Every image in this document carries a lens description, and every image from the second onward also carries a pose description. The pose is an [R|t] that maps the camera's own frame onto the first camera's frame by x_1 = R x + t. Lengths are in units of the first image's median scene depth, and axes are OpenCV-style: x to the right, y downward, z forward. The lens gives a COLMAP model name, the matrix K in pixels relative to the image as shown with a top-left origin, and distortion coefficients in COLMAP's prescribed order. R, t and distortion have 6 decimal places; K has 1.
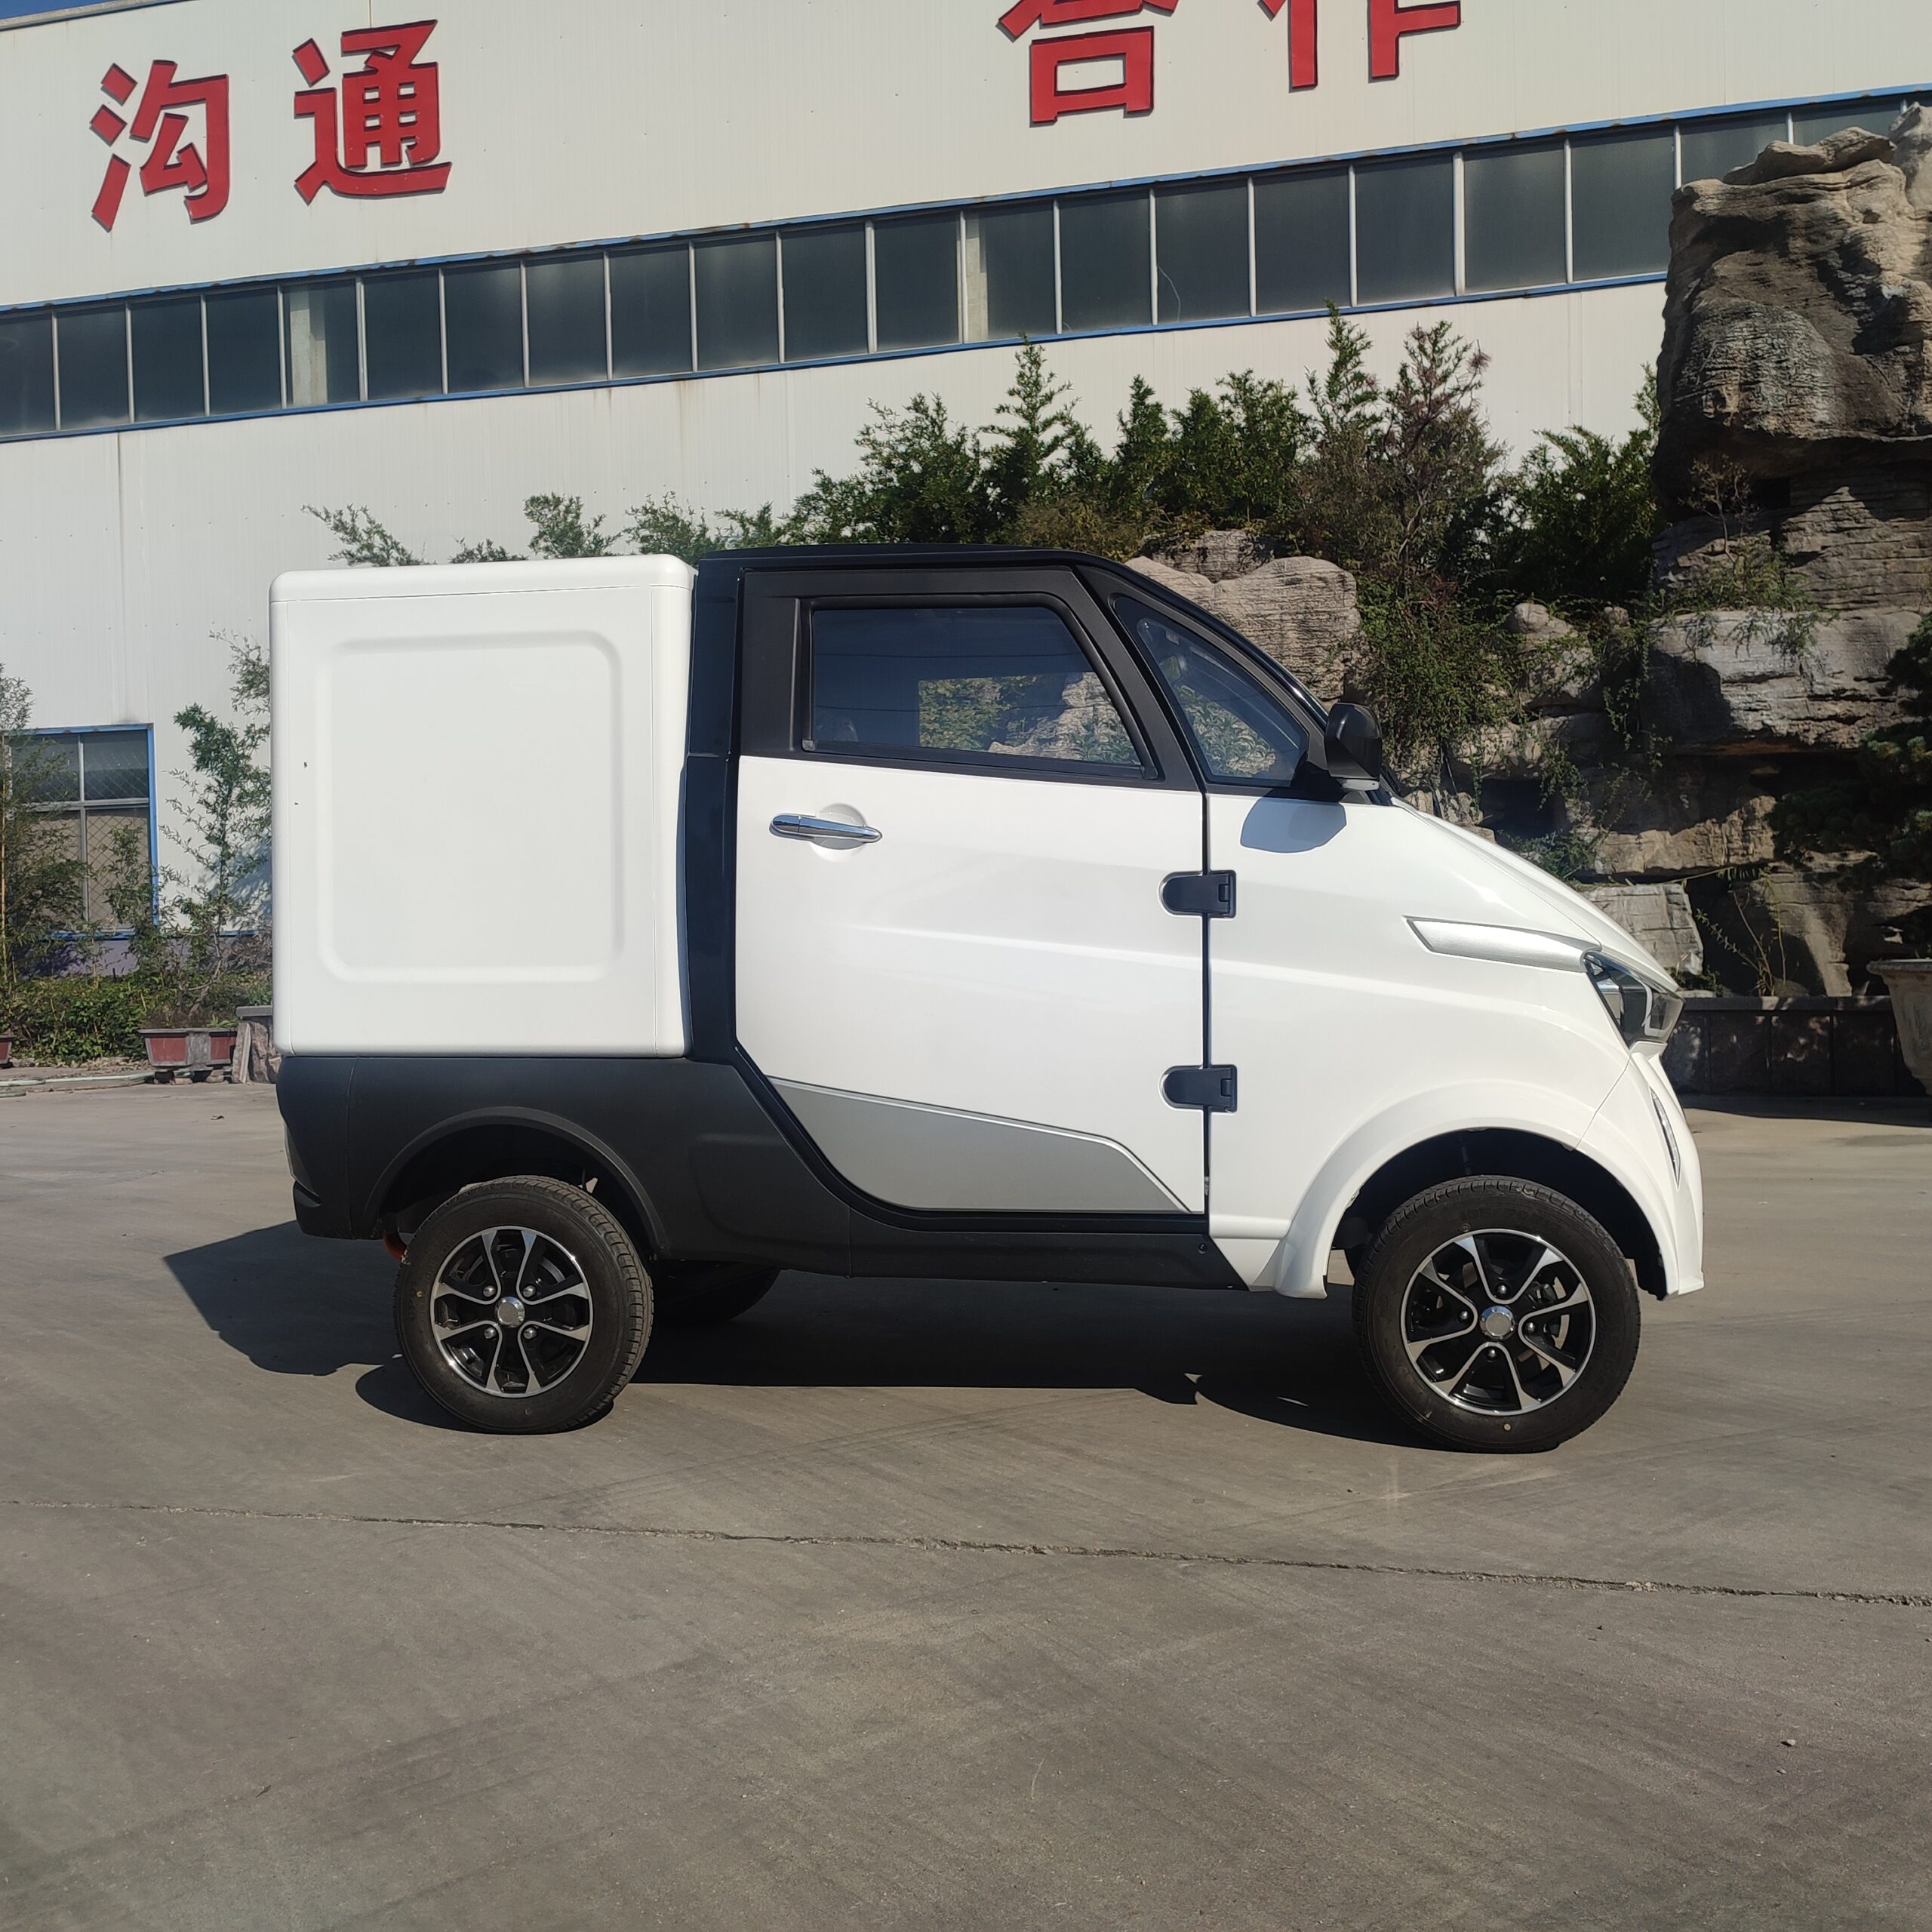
lens RADIAL K [[1992.9, 0, 956.1], [0, 1992.9, 977.6], [0, 0, 1]] dist [0.024233, 0.000000]
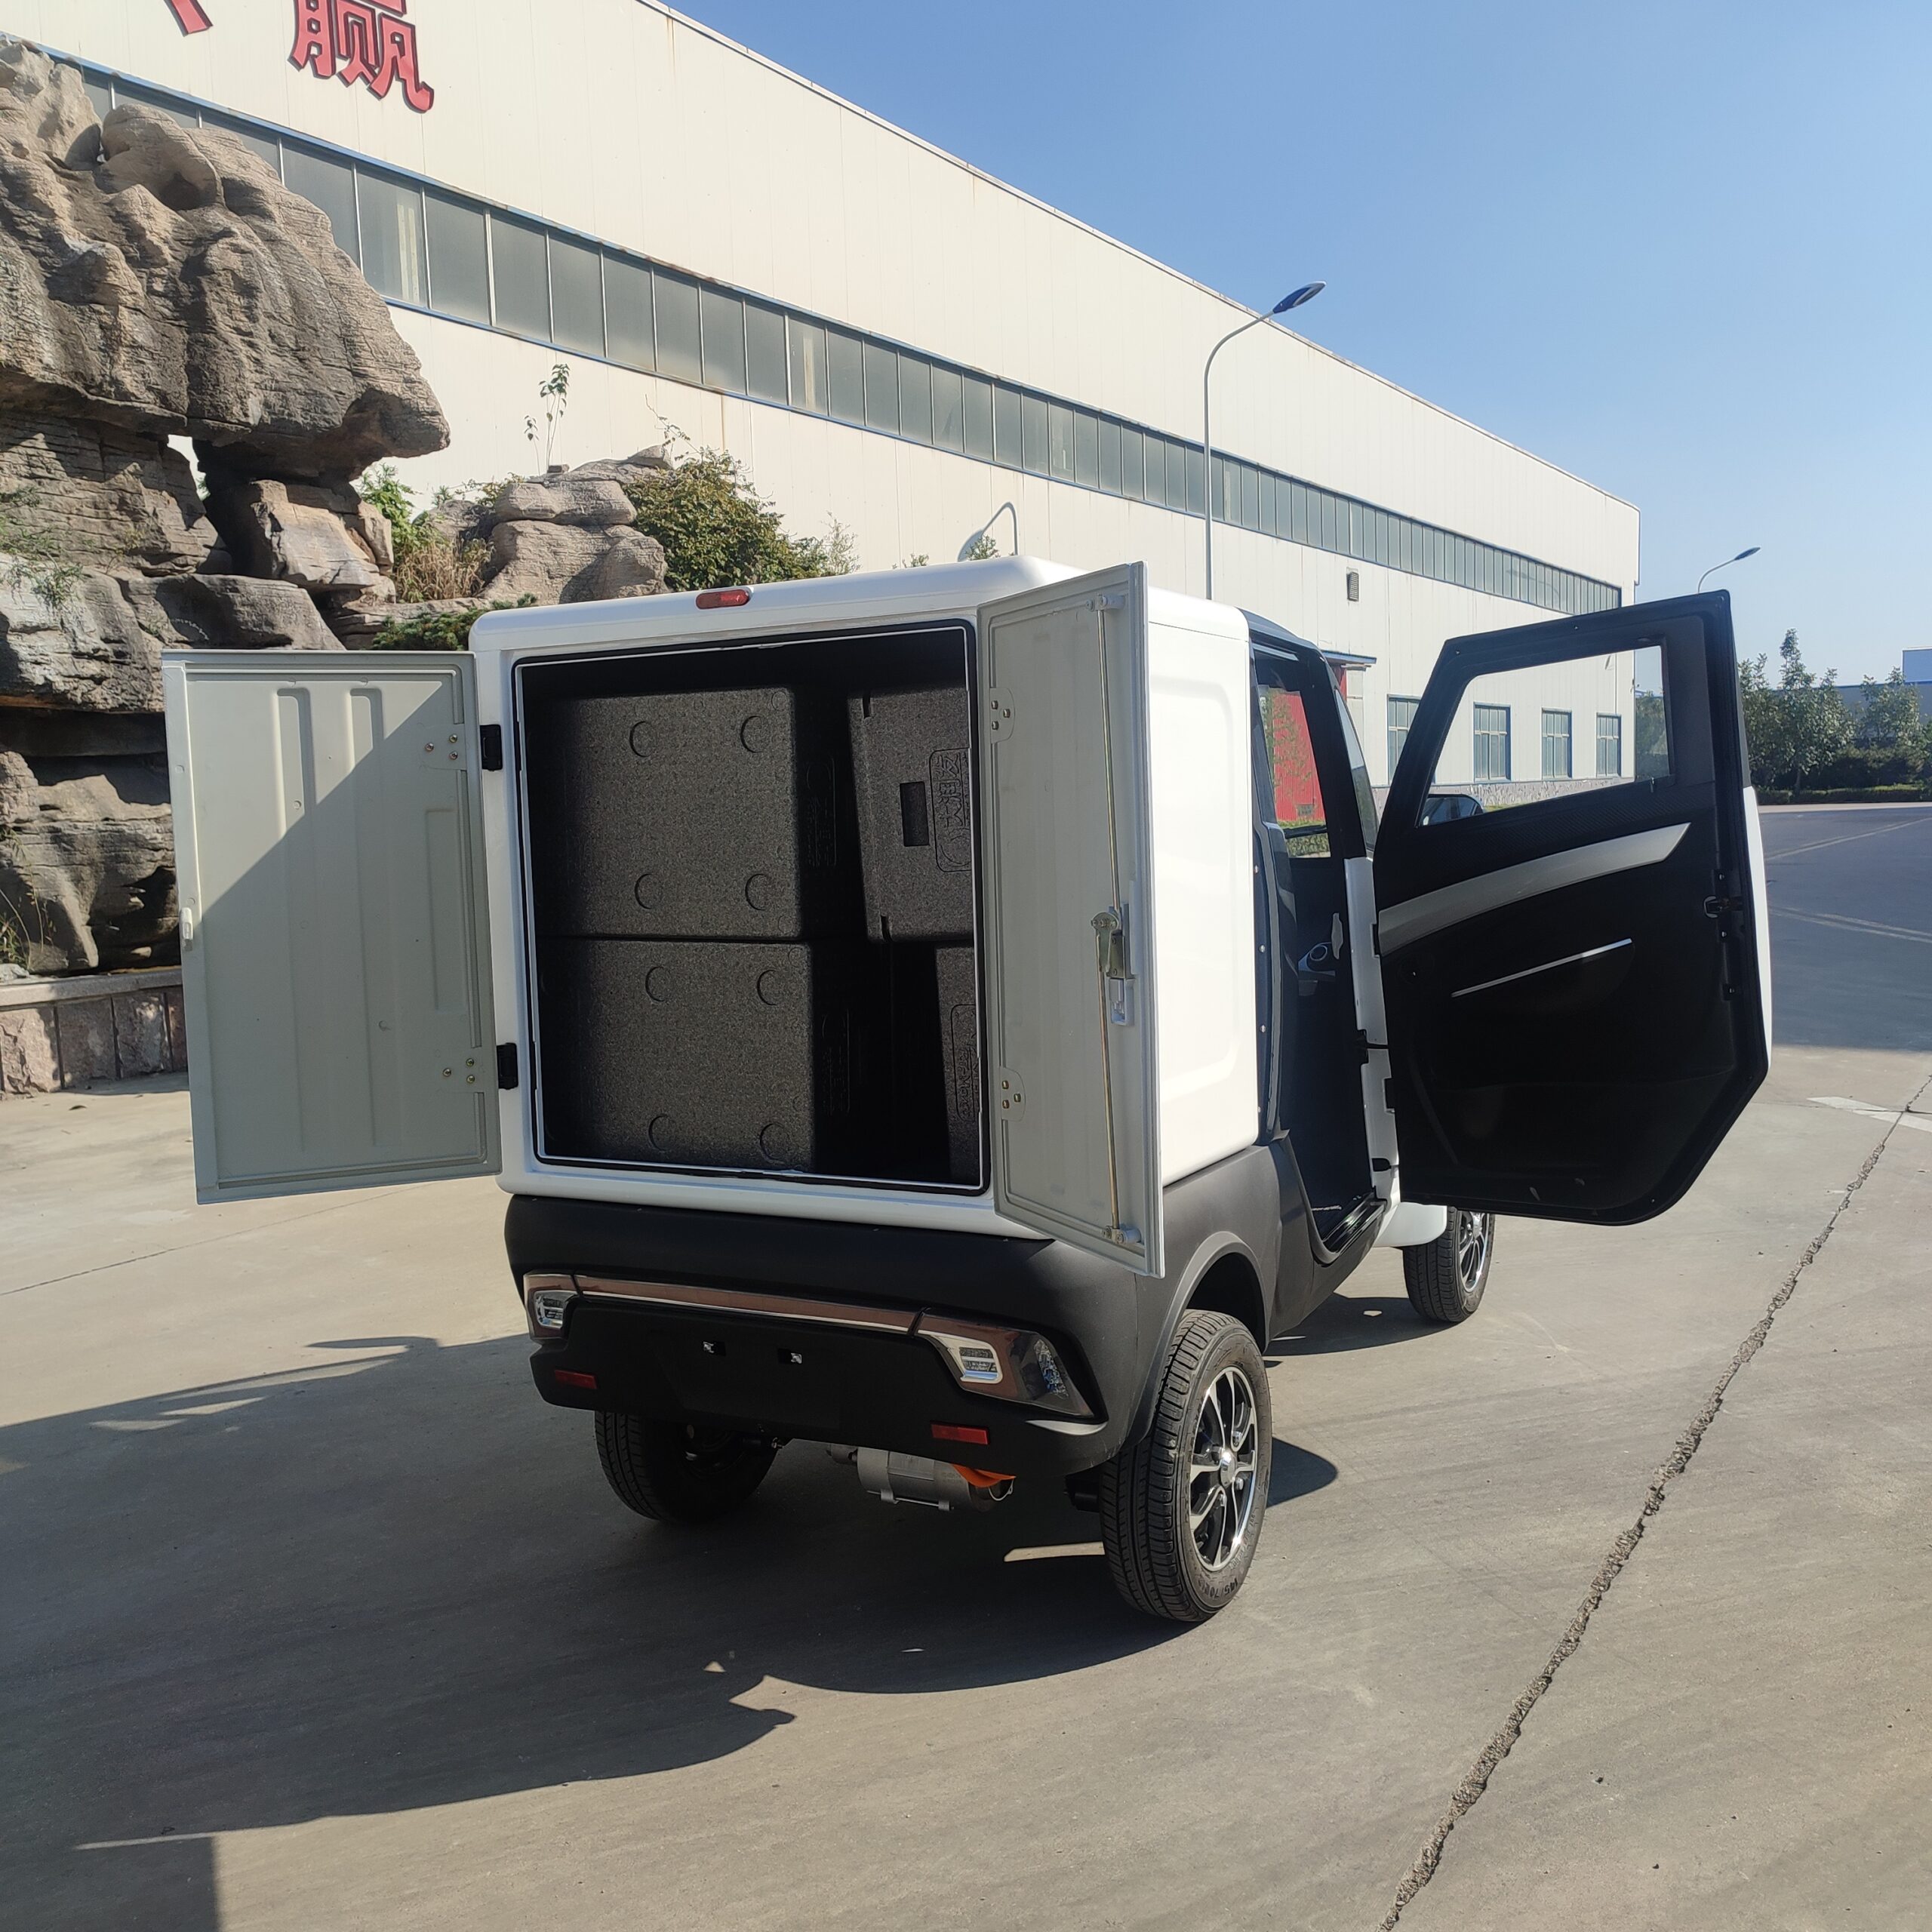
lens RADIAL K [[1992.9, 0, 962.9], [0, 1992.9, 959.5], [0, 0, 1]] dist [0.024233, 0.000000]
pose [[0.251470, -0.073653, 0.965059, -0.409865], [0.033090, 0.997172, 0.067481, -0.043718], [-0.967299, 0.014964, 0.253196, 0.339458]]
